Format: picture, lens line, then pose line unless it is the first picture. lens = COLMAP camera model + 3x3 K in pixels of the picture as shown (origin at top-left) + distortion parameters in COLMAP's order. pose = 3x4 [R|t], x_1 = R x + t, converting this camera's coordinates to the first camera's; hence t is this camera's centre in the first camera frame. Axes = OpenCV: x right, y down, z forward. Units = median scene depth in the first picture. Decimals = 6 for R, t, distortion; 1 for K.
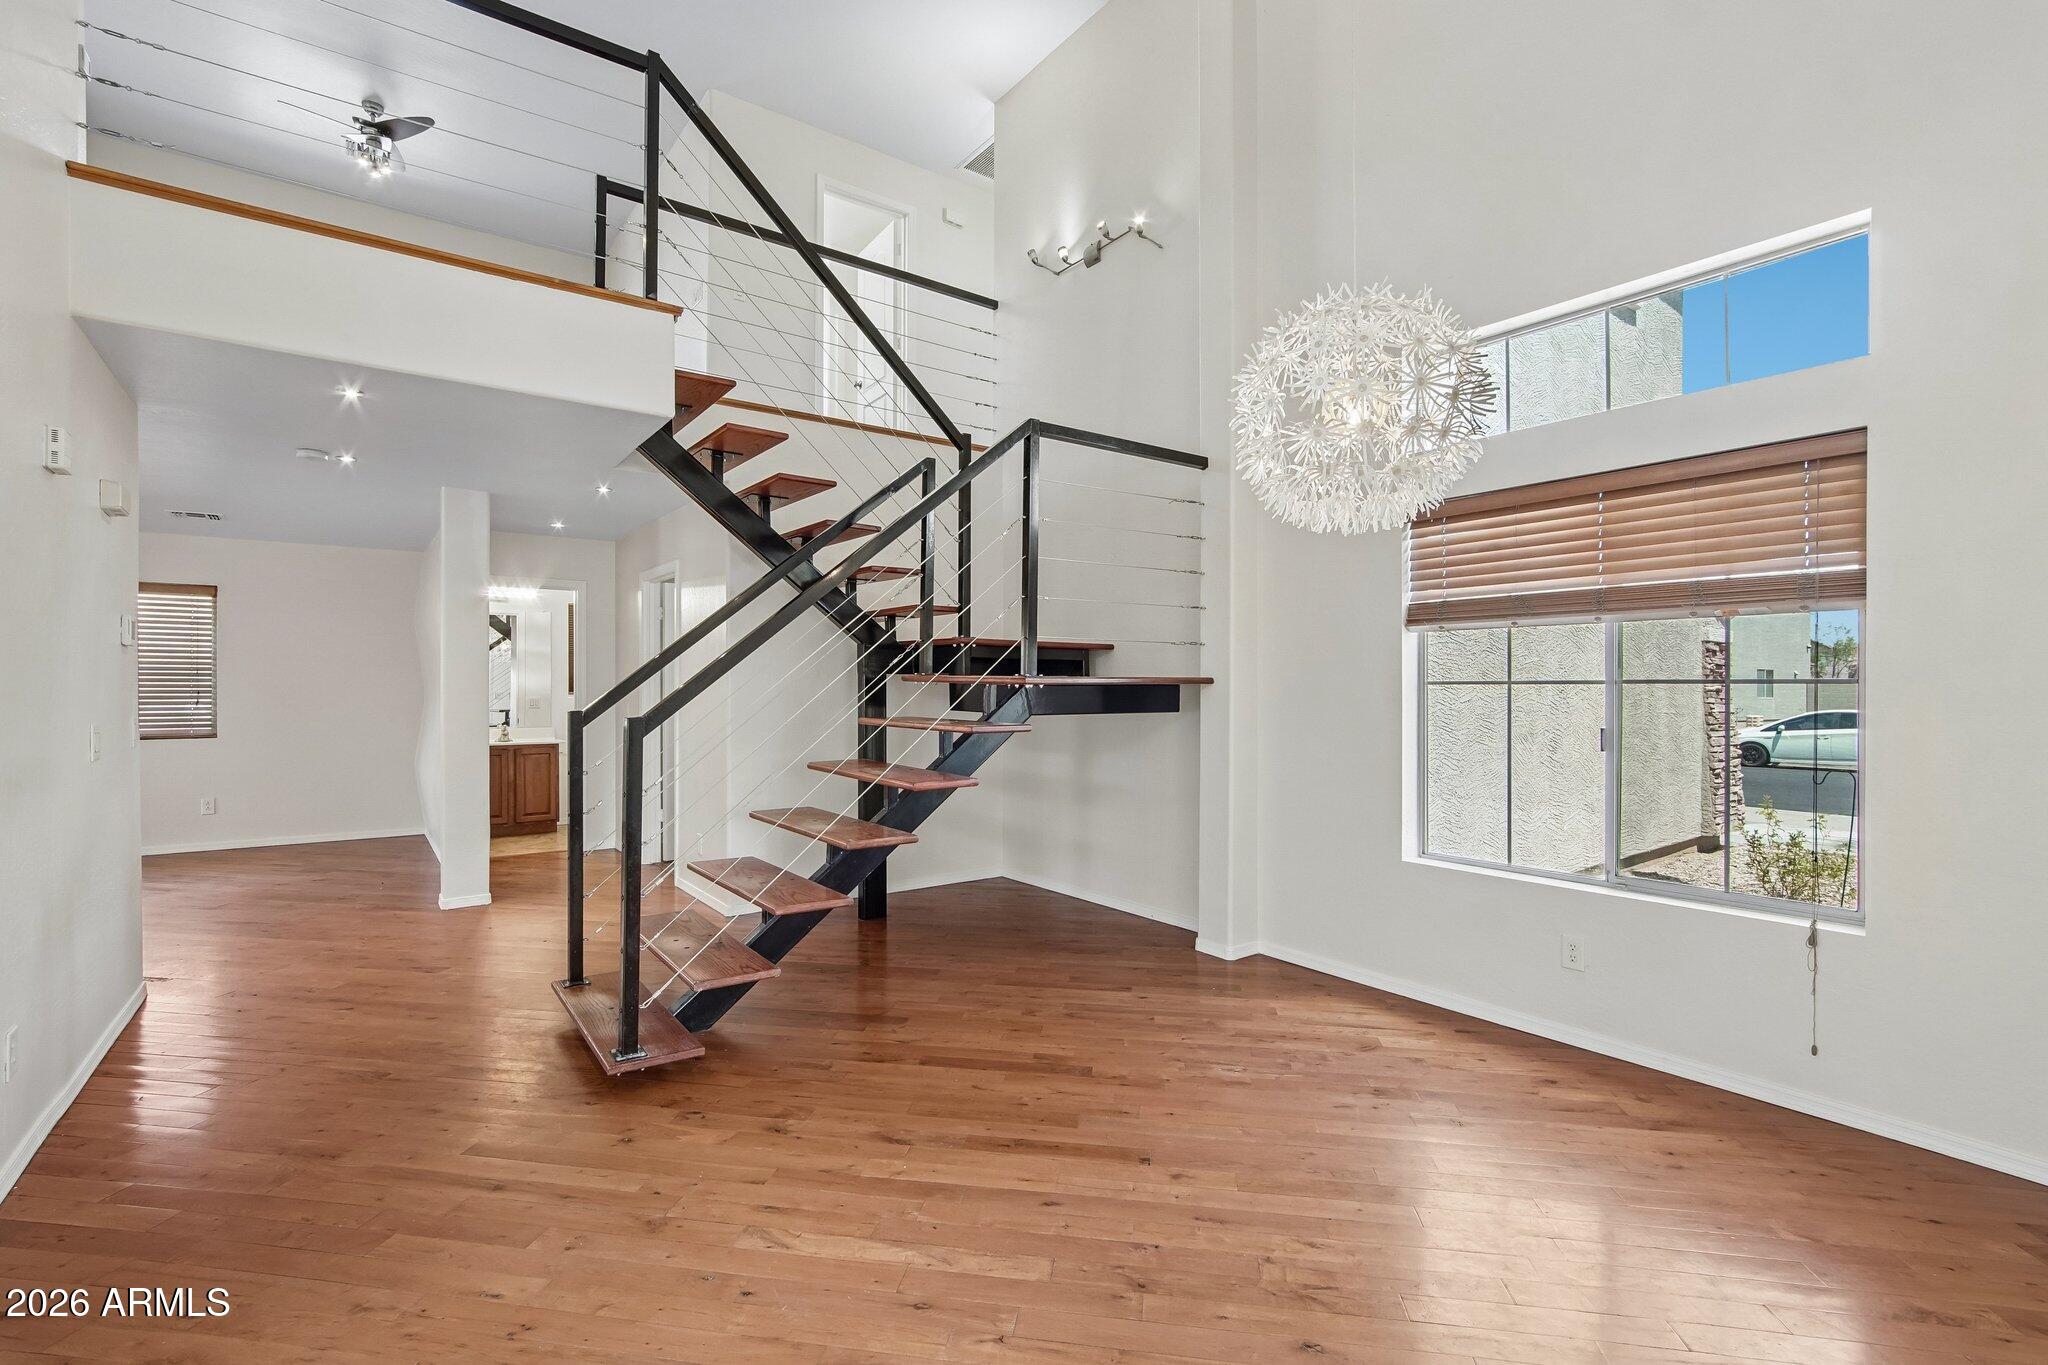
lens RADIAL K [[898.4, 0, 1038.4], [0, 898.4, 689.7], [0, 0, 1]] dist [-0.019182, 0.002535]
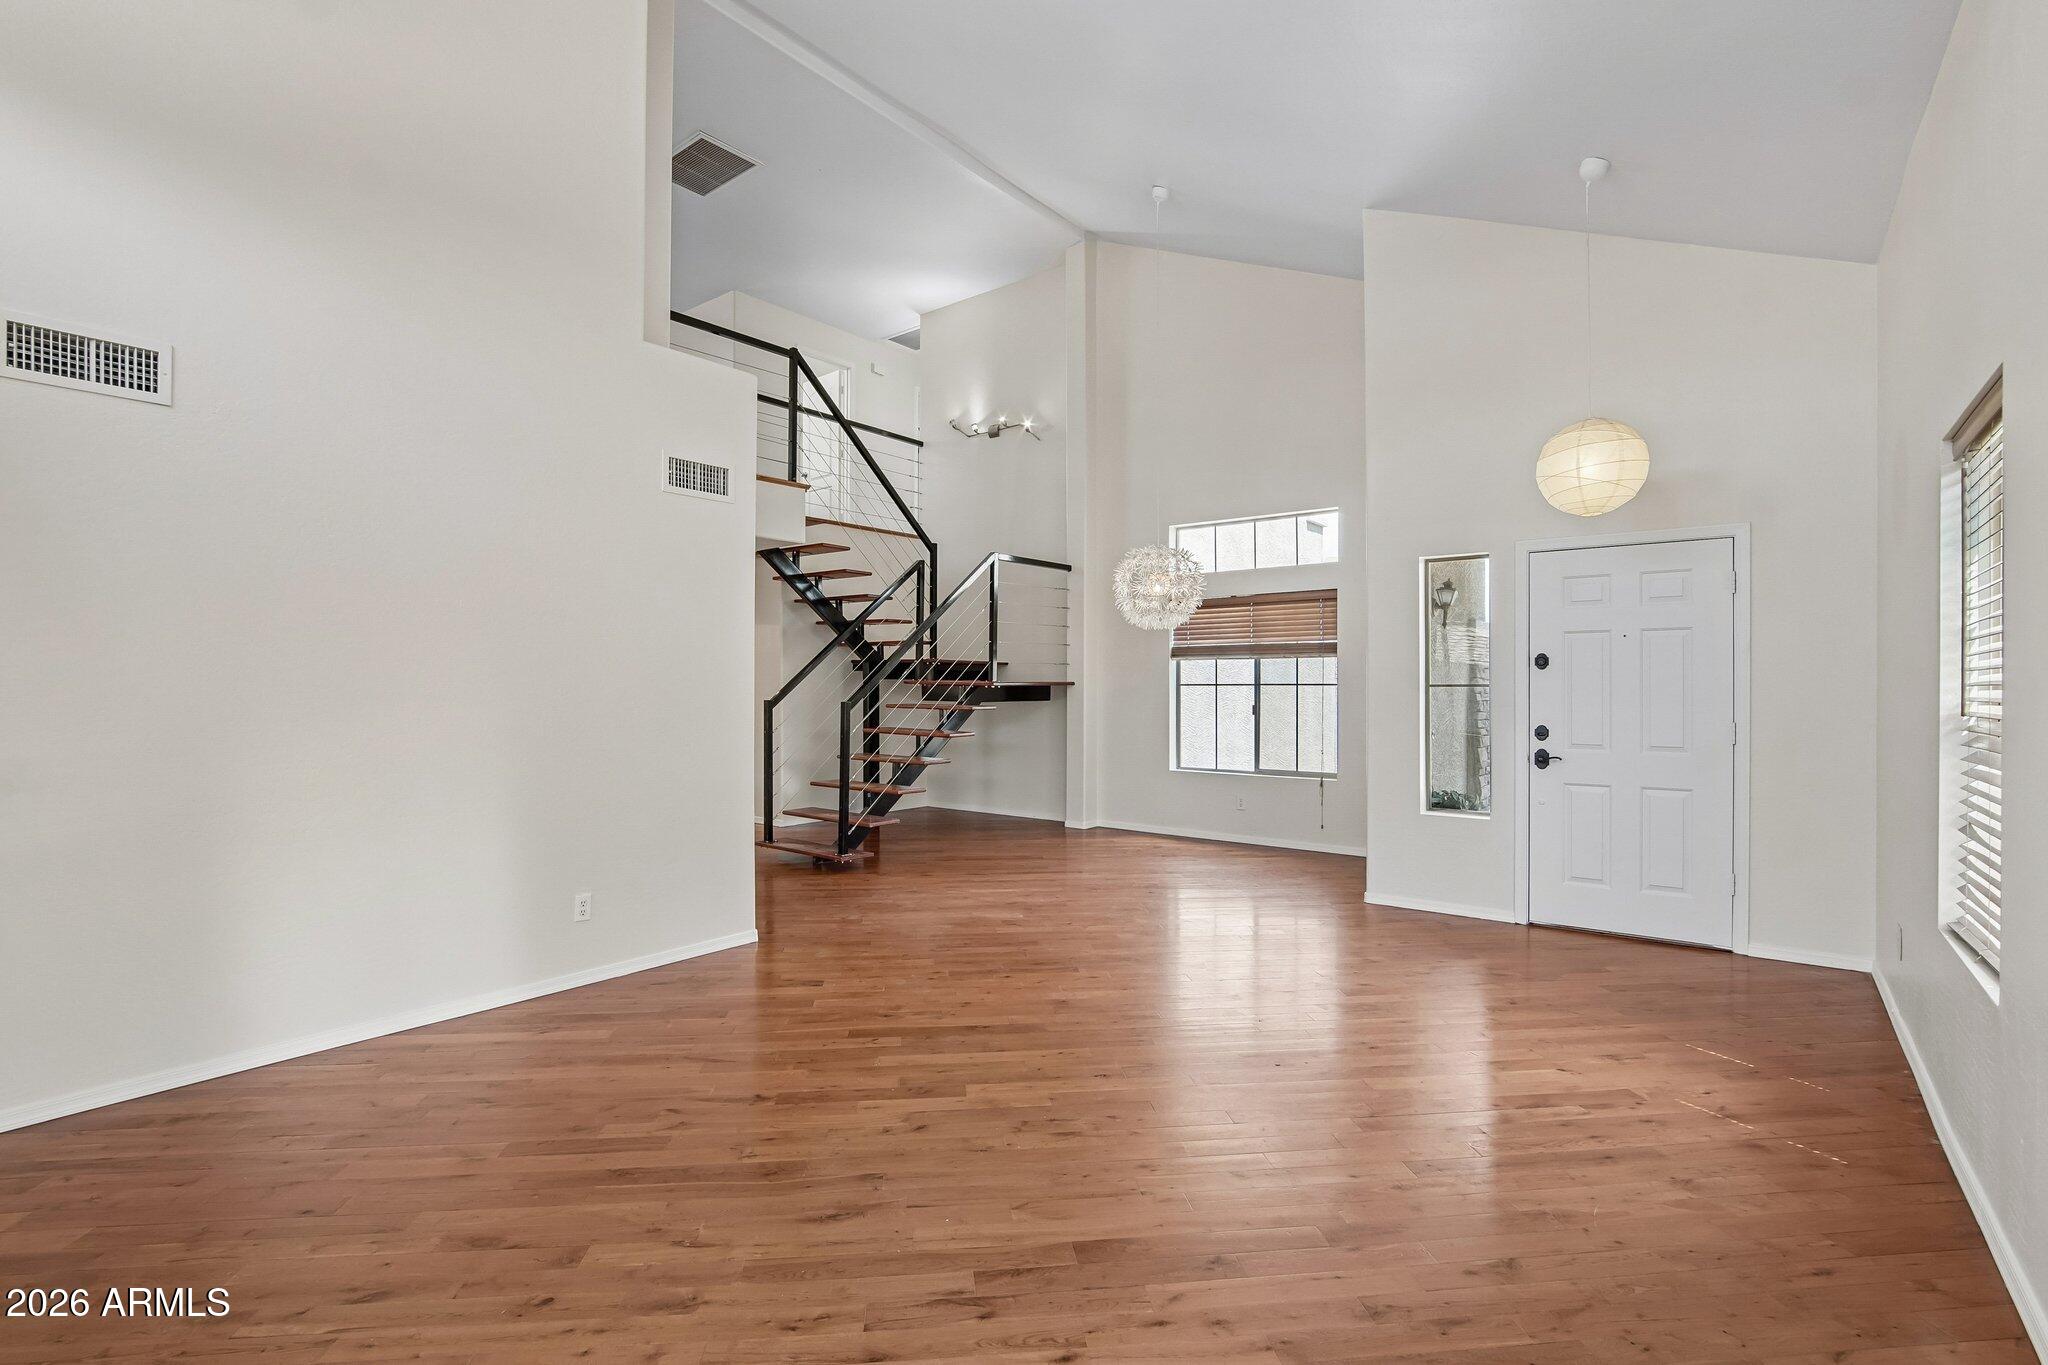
lens RADIAL K [[928.7, 0, 1023.6], [0, 928.7, 699.0], [0, 0, 1]] dist [-0.028850, 0.001127]
pose [[0.967442, -0.009316, 0.252922, -0.448020], [0.006207, 0.999895, 0.013087, -0.004645], [-0.253017, -0.011091, 0.967398, -0.961644]]
